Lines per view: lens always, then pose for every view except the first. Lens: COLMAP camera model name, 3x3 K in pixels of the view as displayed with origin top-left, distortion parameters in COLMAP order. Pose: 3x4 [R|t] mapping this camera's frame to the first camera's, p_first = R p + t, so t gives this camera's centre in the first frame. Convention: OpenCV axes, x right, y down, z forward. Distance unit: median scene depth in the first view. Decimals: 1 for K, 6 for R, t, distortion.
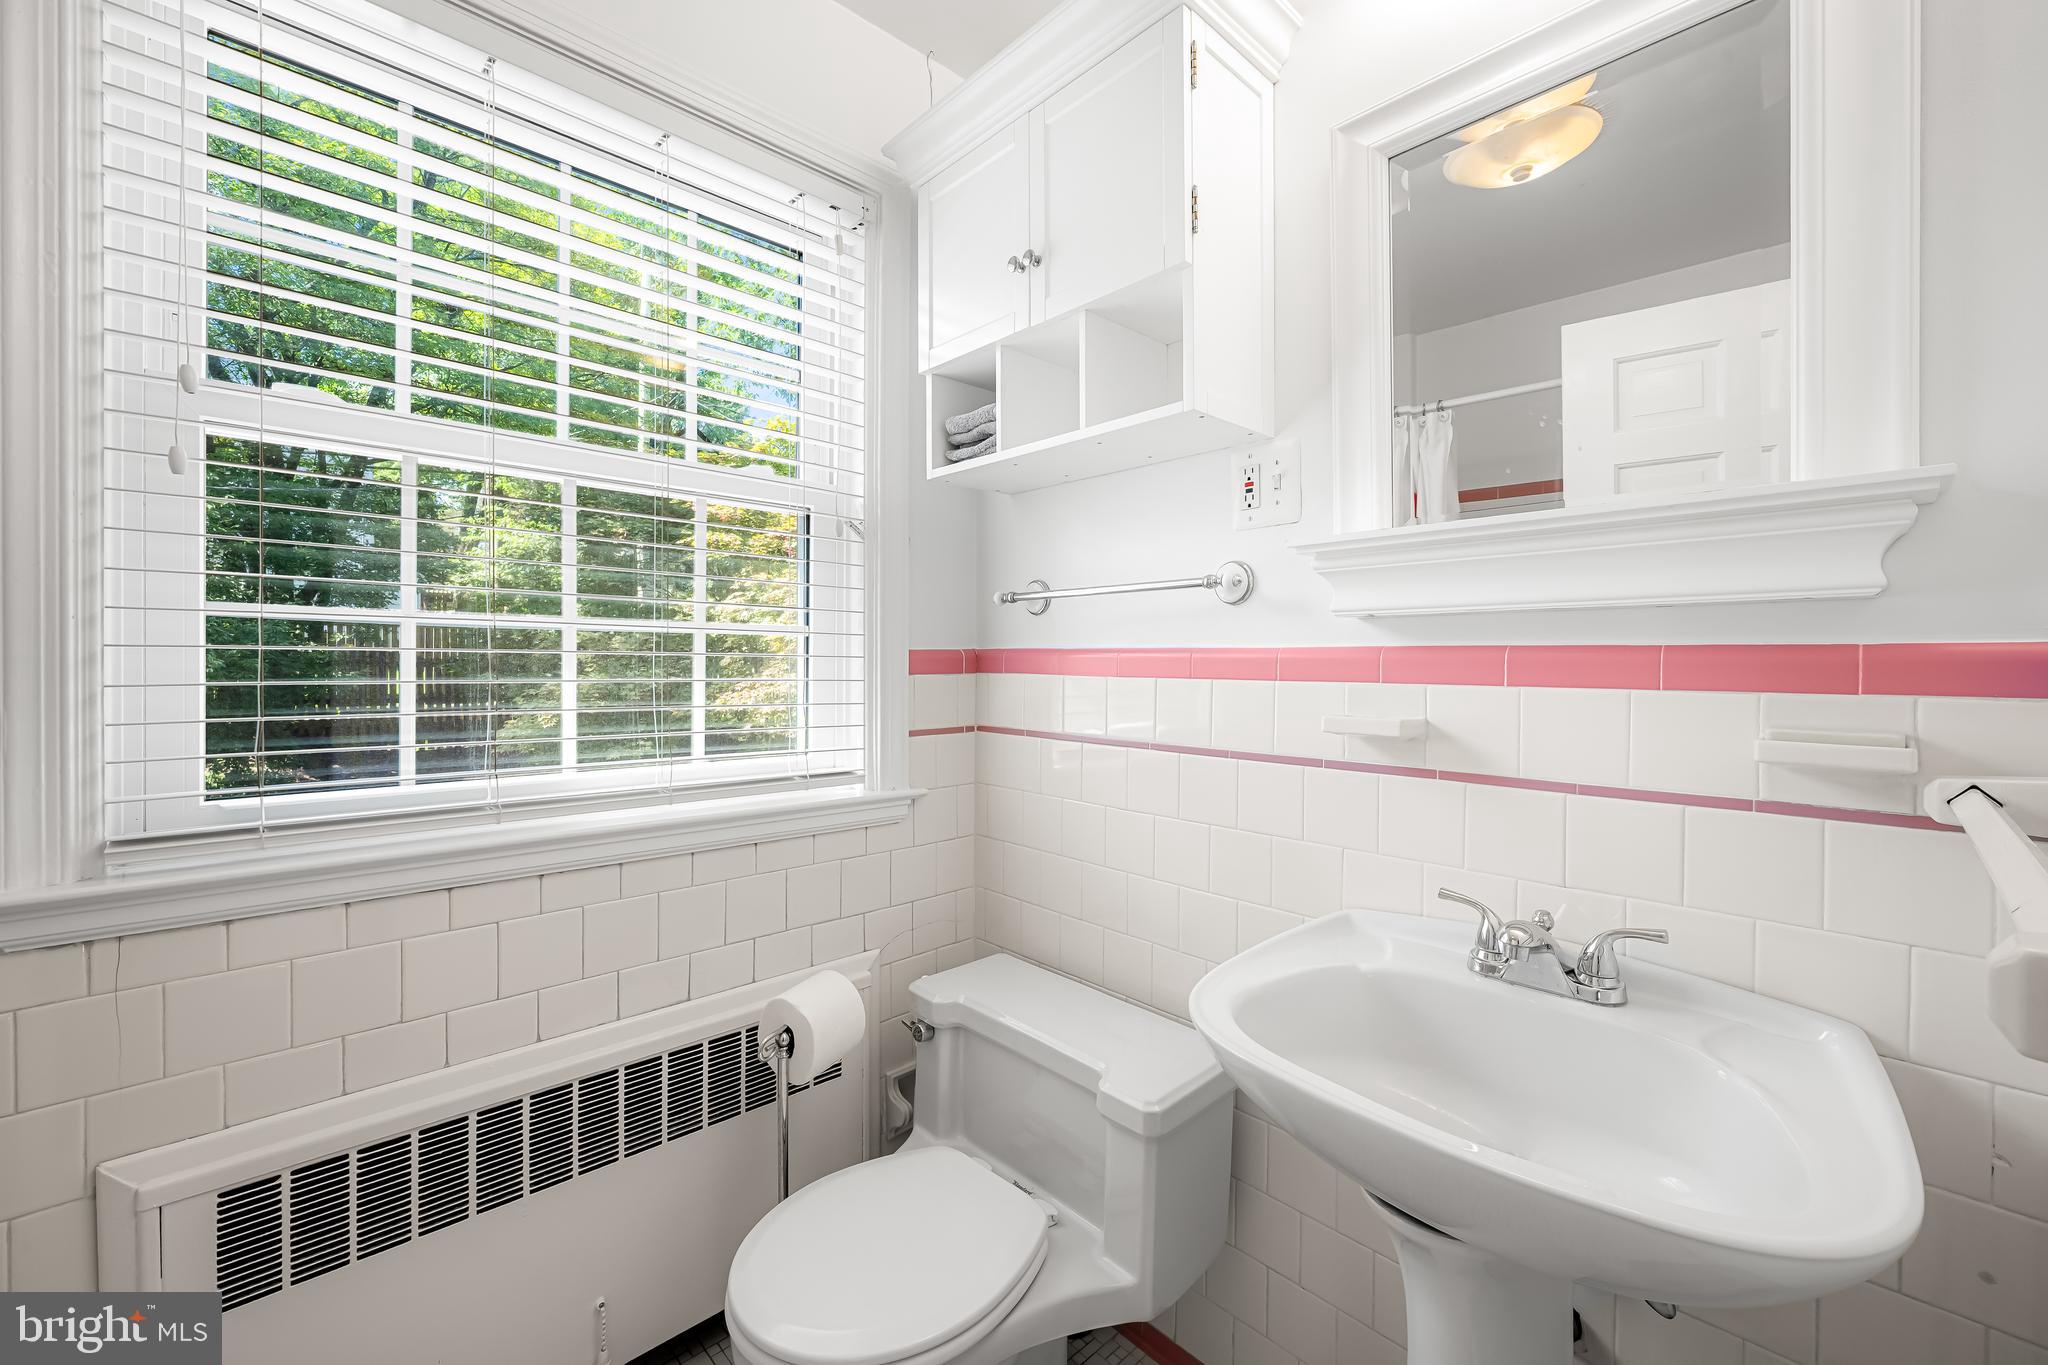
lens RADIAL K [[824.0, 0, 1024.0], [0, 824.0, 661.4], [0, 0, 1]] dist [0.000588, 0.000568]
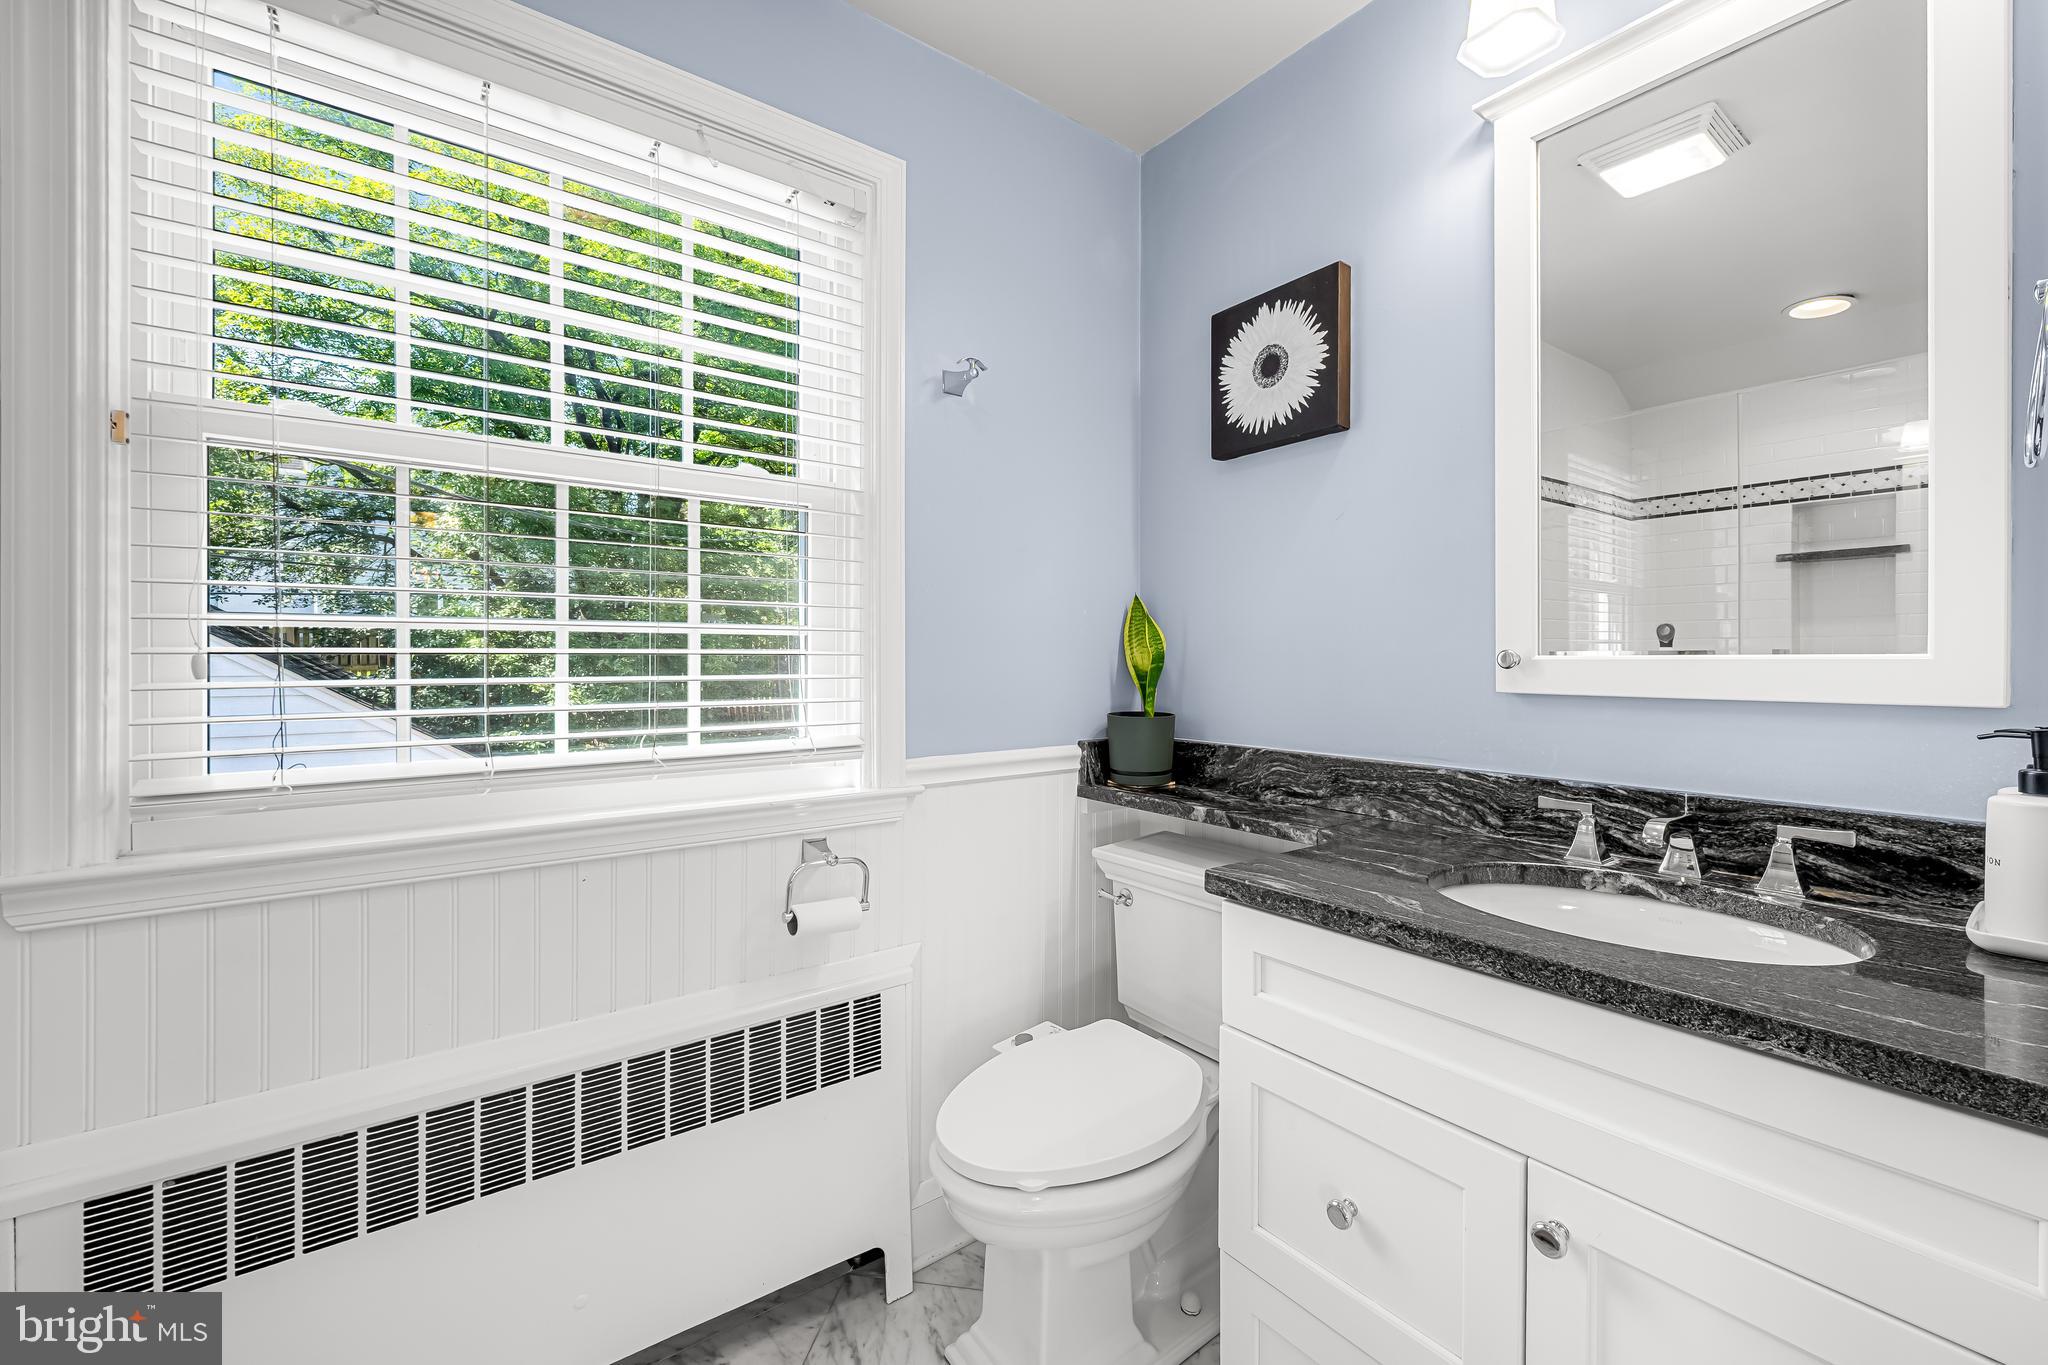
lens RADIAL K [[766.6, 0, 1021.5], [0, 766.6, 652.6], [0, 0, 1]] dist [-0.002342, 0.000032]
pose [[0.988034, -0.009067, -0.153971, 0.147928], [0.007755, 0.999928, -0.009117, 0.001401], [0.154043, 0.007814, 0.988033, 0.139035]]
